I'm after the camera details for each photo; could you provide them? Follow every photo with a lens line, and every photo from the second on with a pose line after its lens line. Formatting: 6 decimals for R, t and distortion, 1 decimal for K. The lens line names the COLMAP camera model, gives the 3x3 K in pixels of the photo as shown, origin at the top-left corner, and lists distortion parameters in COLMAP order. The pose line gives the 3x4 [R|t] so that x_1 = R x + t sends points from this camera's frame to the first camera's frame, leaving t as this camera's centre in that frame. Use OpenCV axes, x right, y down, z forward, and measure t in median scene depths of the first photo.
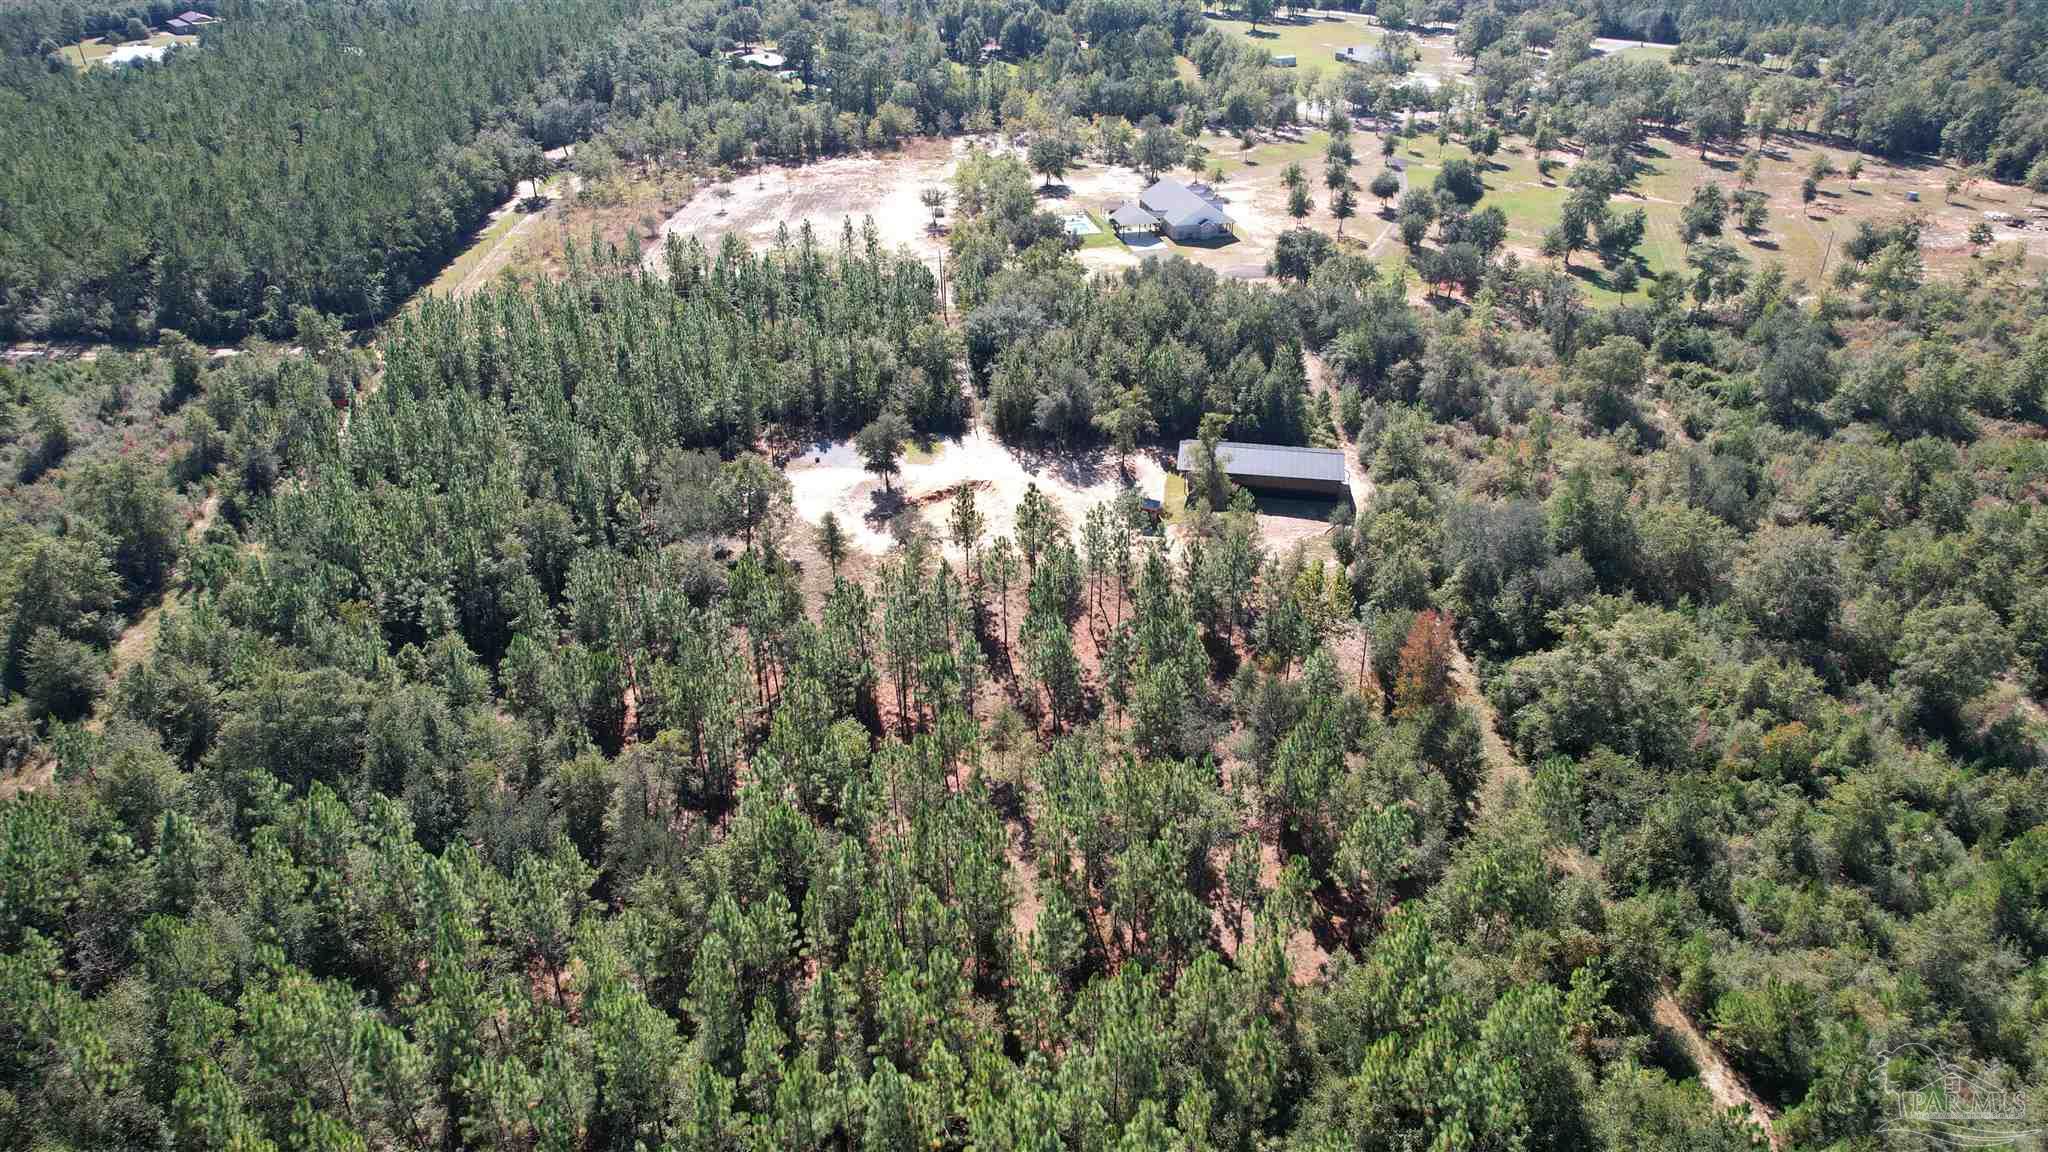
lens RADIAL K [[1391.8, 0, 1024.0], [0, 1391.8, 576.0], [0, 0, 1]] dist [-0.047081, 0.001726]
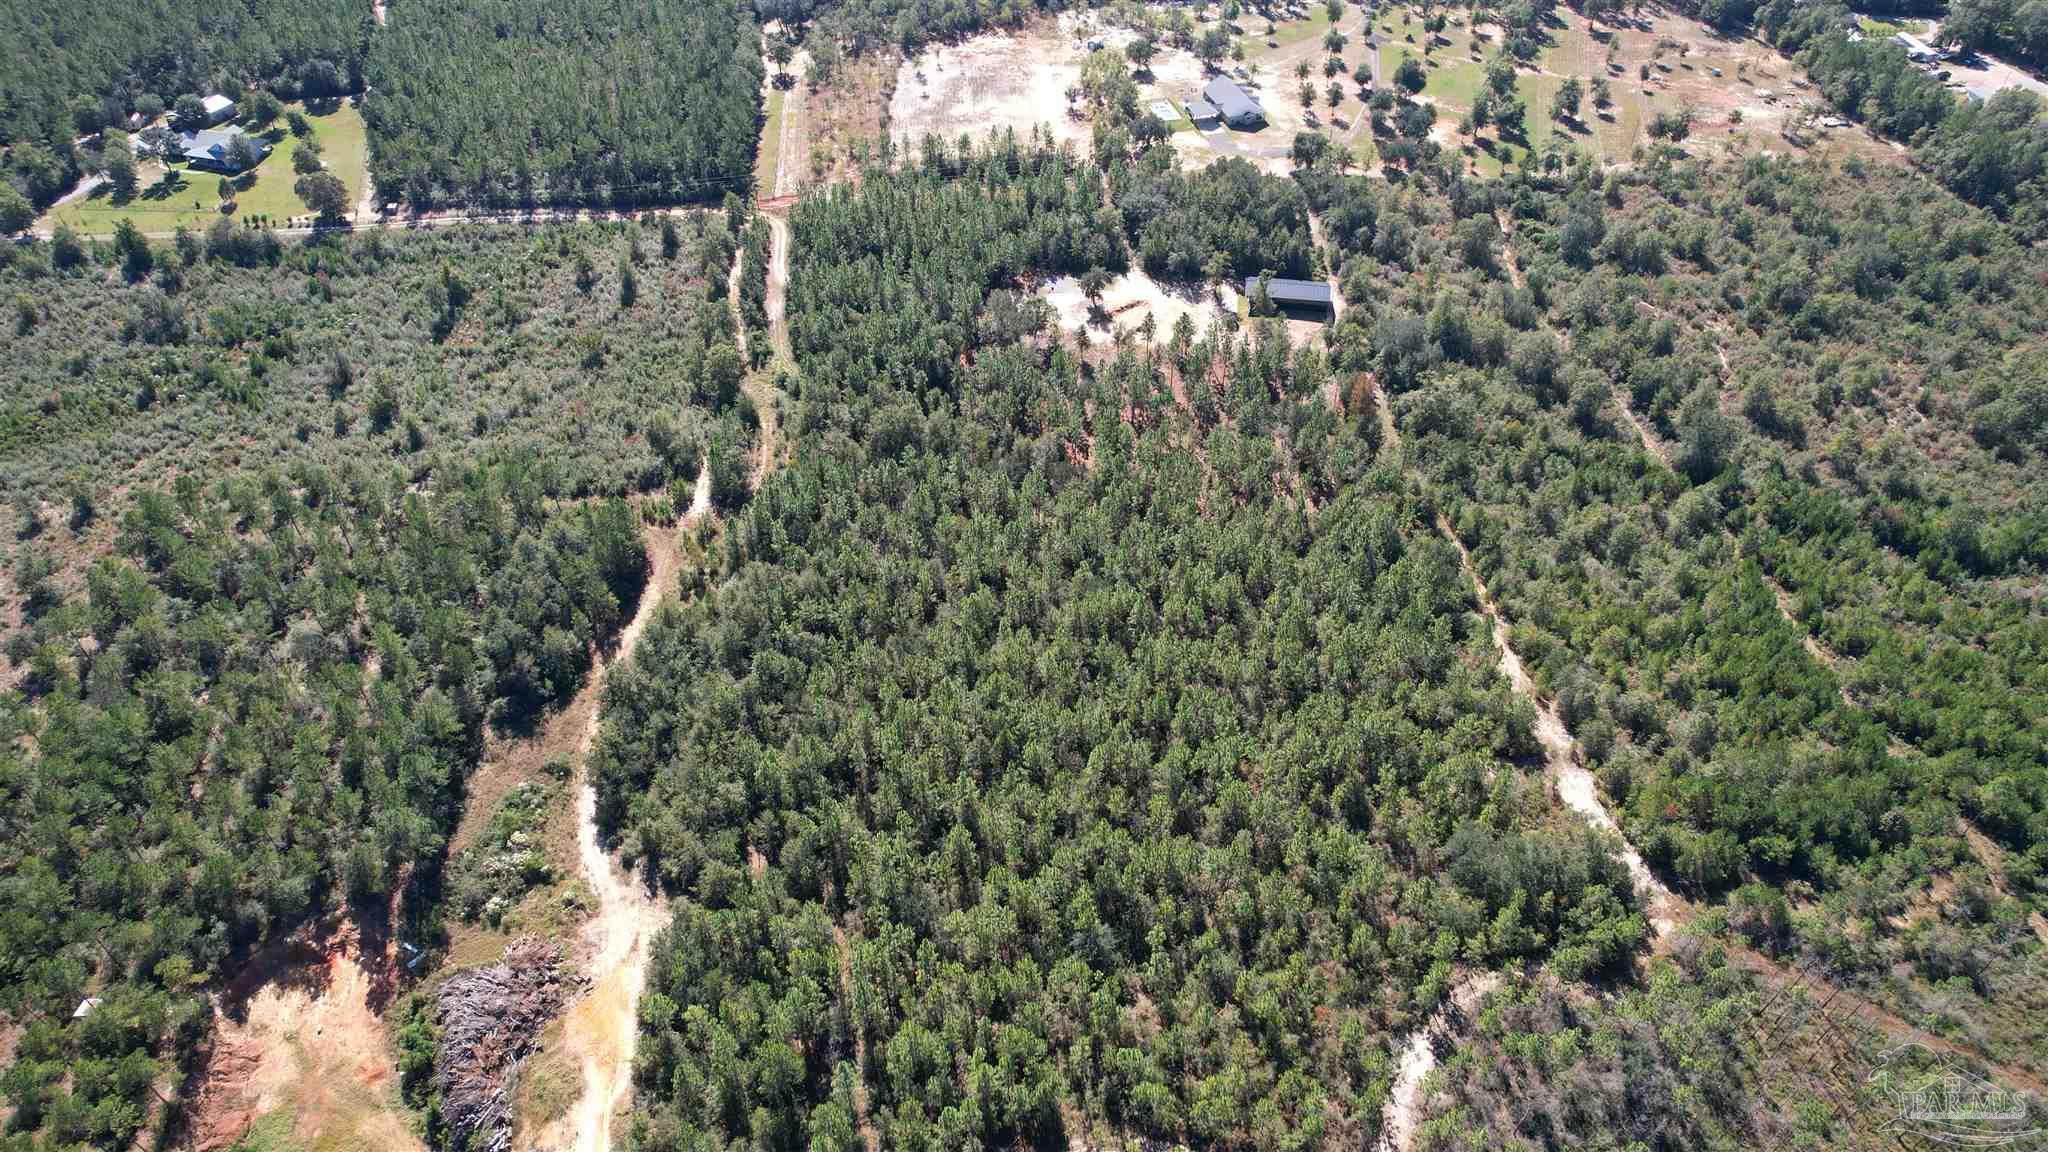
lens RADIAL K [[1391.8, 0, 1024.0], [0, 1391.8, 576.0], [0, 0, 1]] dist [-0.047081, 0.001726]
pose [[0.999822, -0.014565, 0.011985, -0.215609], [0.011868, 0.979628, 0.200469, -0.079744], [-0.014660, -0.200291, 0.979627, -0.923926]]
